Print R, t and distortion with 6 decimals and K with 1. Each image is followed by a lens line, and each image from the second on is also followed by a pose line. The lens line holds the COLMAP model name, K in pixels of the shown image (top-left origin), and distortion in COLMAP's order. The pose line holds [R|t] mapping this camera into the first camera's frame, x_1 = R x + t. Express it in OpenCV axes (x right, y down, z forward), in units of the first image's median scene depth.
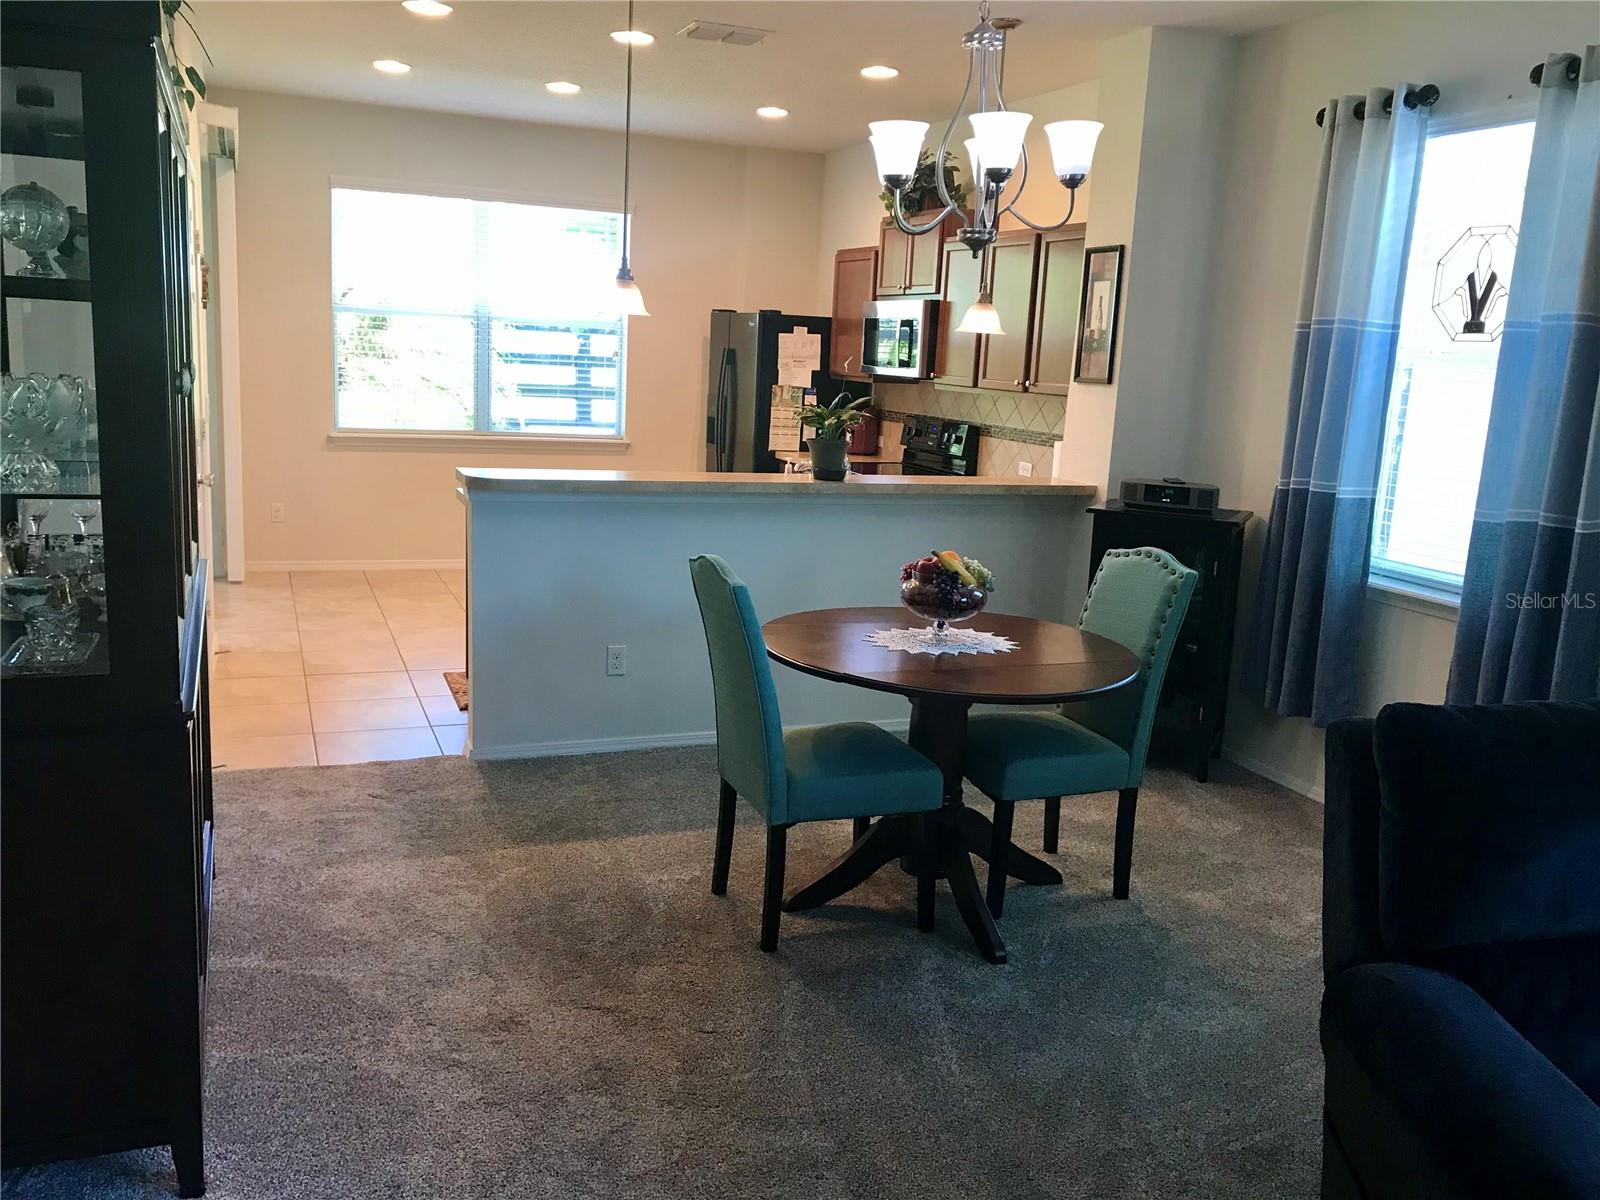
lens RADIAL K [[1348.8, 0, 800.0], [0, 1348.8, 600.0], [0, 0, 1]] dist [0.010090, 0.005192]
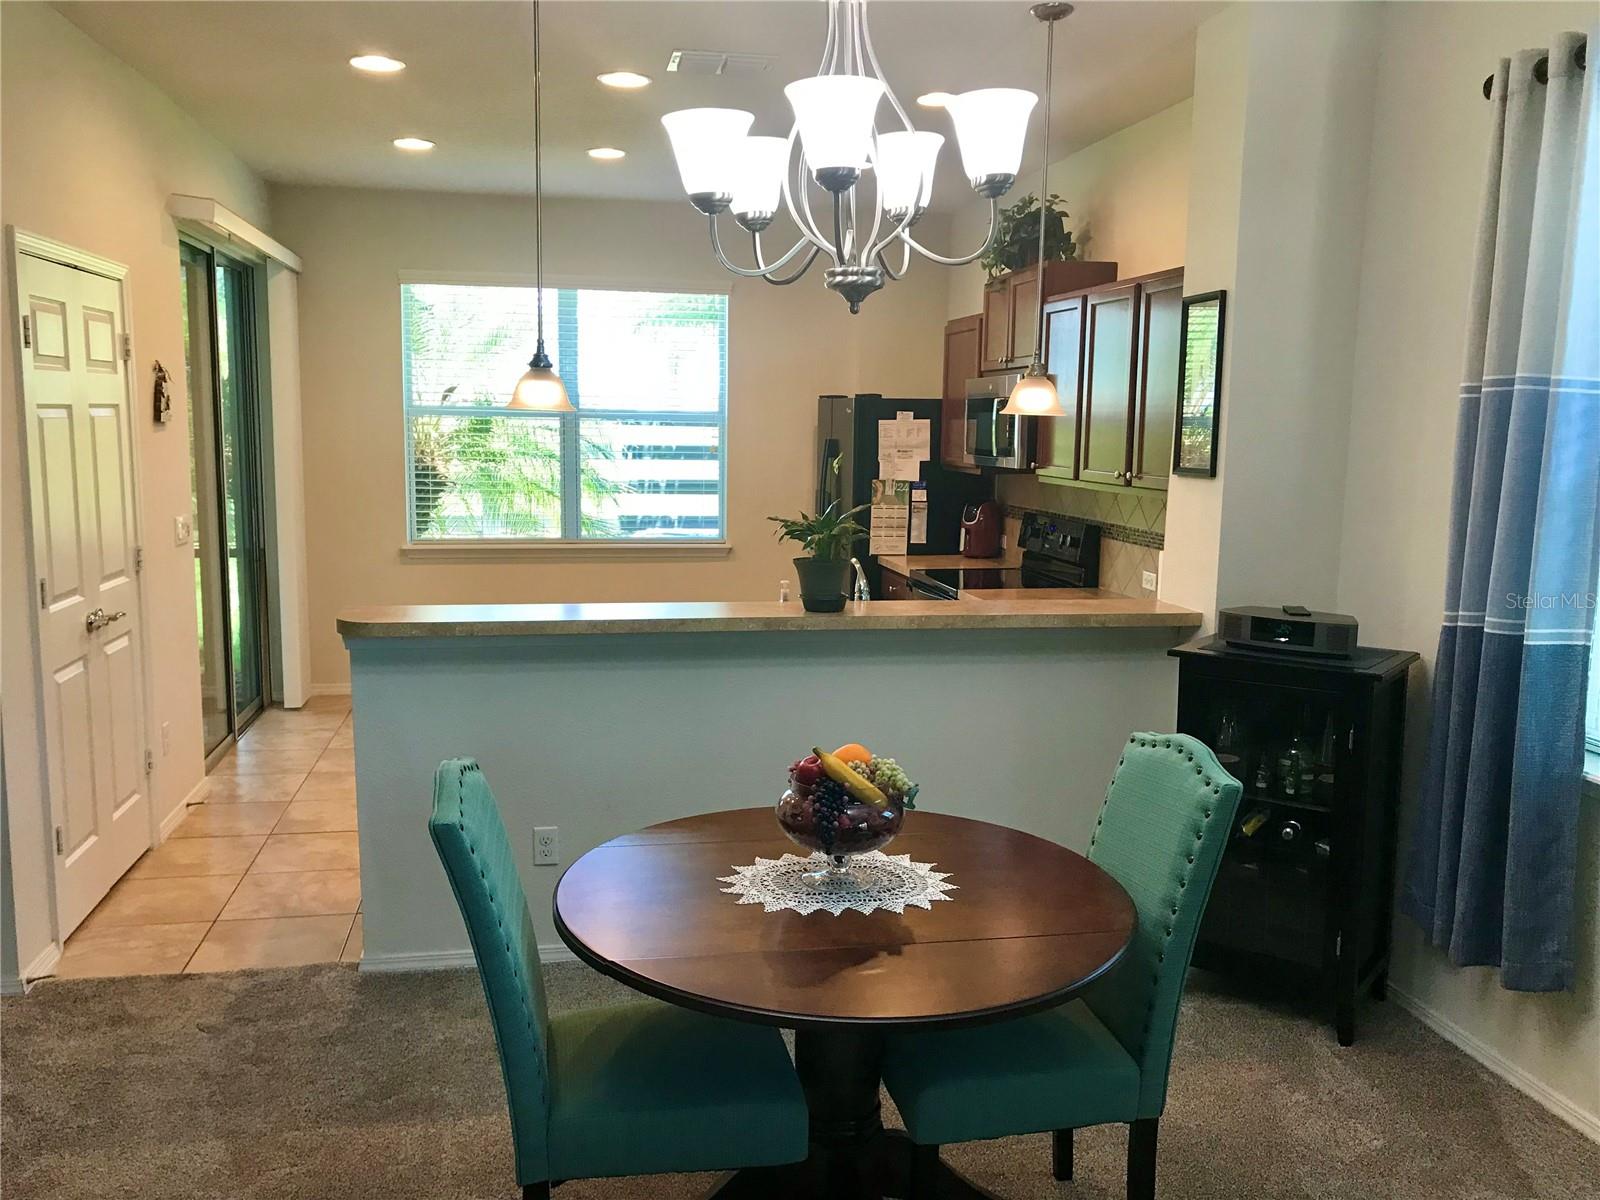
lens RADIAL K [[1330.0, 0, 800.0], [0, 1330.0, 600.0], [0, 0, 1]] dist [0.020869, -0.001612]
pose [[0.978931, -0.009166, -0.203986, 0.153146], [-0.002484, 0.998383, -0.056783, -0.049404], [0.204176, 0.056093, 0.977326, 0.237994]]
